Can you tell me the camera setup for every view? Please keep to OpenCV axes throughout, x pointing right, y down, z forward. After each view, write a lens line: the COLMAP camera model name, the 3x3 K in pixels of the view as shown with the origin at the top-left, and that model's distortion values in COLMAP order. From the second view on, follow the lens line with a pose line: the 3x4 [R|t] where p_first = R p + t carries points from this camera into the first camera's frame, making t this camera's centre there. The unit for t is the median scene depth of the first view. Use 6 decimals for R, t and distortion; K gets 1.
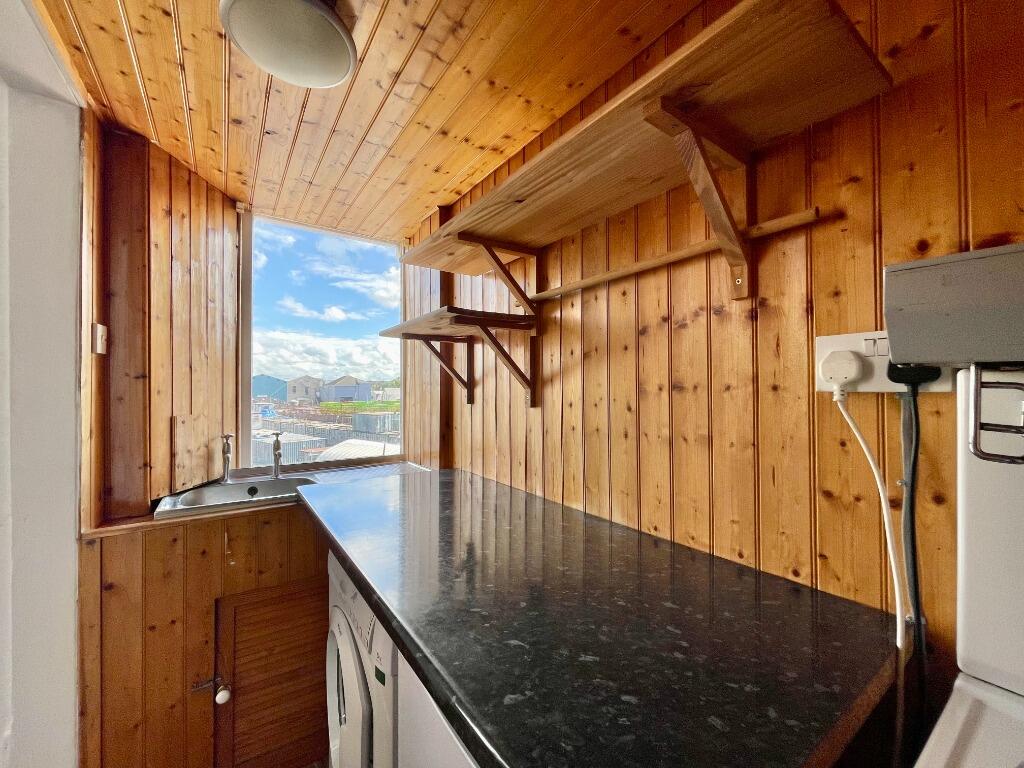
lens RADIAL K [[416.8, 0, 512.8], [0, 416.8, 388.2], [0, 0, 1]] dist [-0.000144, -0.000087]
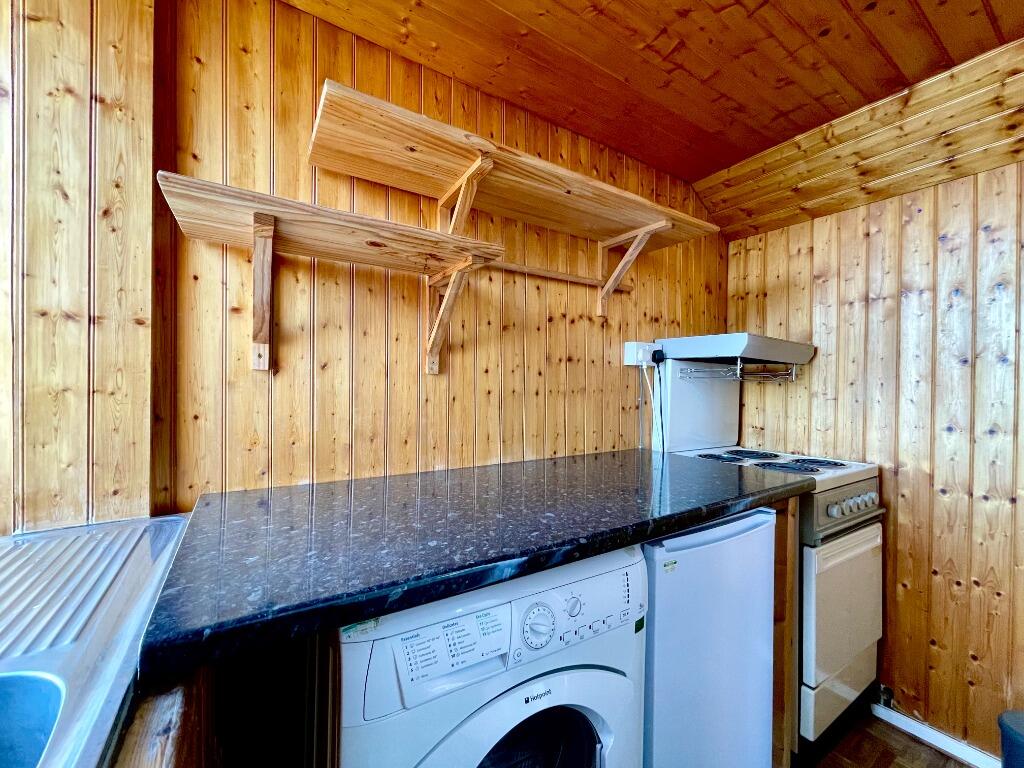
lens RADIAL K [[416.8, 0, 510.4], [0, 416.8, 381.4], [0, 0, 1]] dist [-0.000144, -0.000087]
pose [[0.046618, -0.013256, 0.998825, -1.079295], [-0.031893, 0.999382, 0.014752, 0.056416], [-0.998404, -0.032544, 0.046167, 1.017863]]
